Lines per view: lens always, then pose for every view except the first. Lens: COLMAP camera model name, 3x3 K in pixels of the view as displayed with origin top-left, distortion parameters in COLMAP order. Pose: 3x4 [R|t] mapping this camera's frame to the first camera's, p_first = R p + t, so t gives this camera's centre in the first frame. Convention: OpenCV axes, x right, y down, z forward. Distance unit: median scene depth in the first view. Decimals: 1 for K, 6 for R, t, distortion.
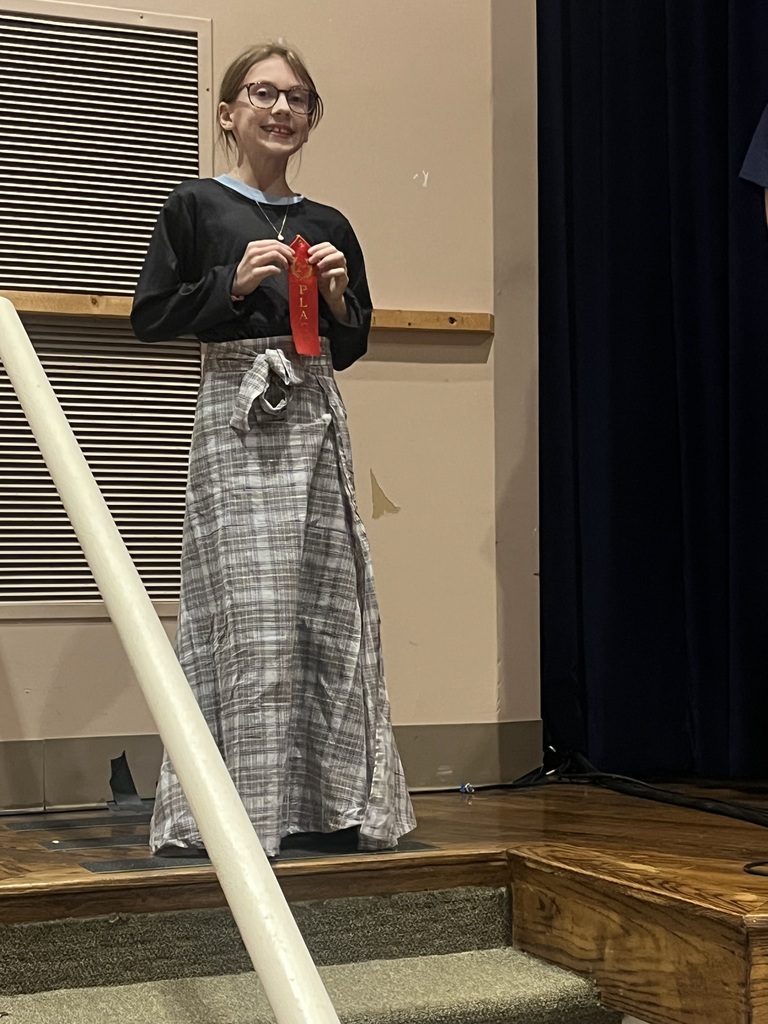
lens RADIAL K [[1889.2, 0, 384.4], [0, 1889.2, 513.4], [0, 0, 1]] dist [0.189782, 0.000000]
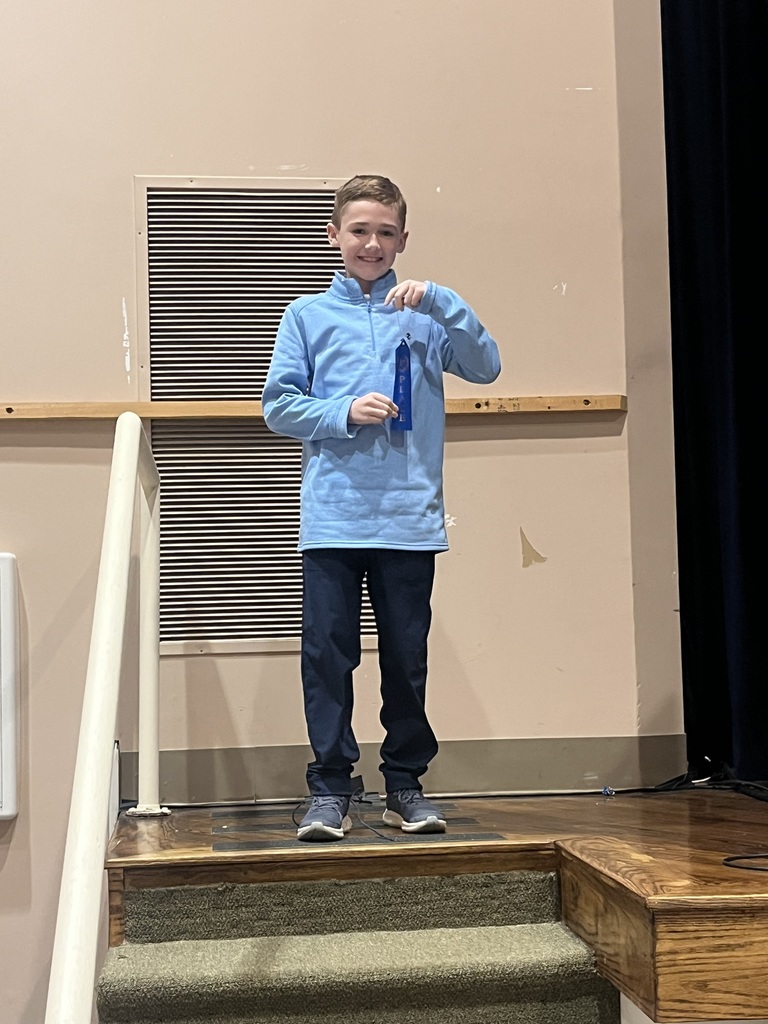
lens RADIAL K [[1534.6, 0, 384.1], [0, 1534.6, 514.5], [0, 0, 1]] dist [0.097218, 0.000000]
pose [[0.964007, -0.035203, -0.263535, 0.226992], [0.026092, 0.998937, -0.037994, 0.005198], [0.264593, 0.029751, 0.963901, 0.025845]]
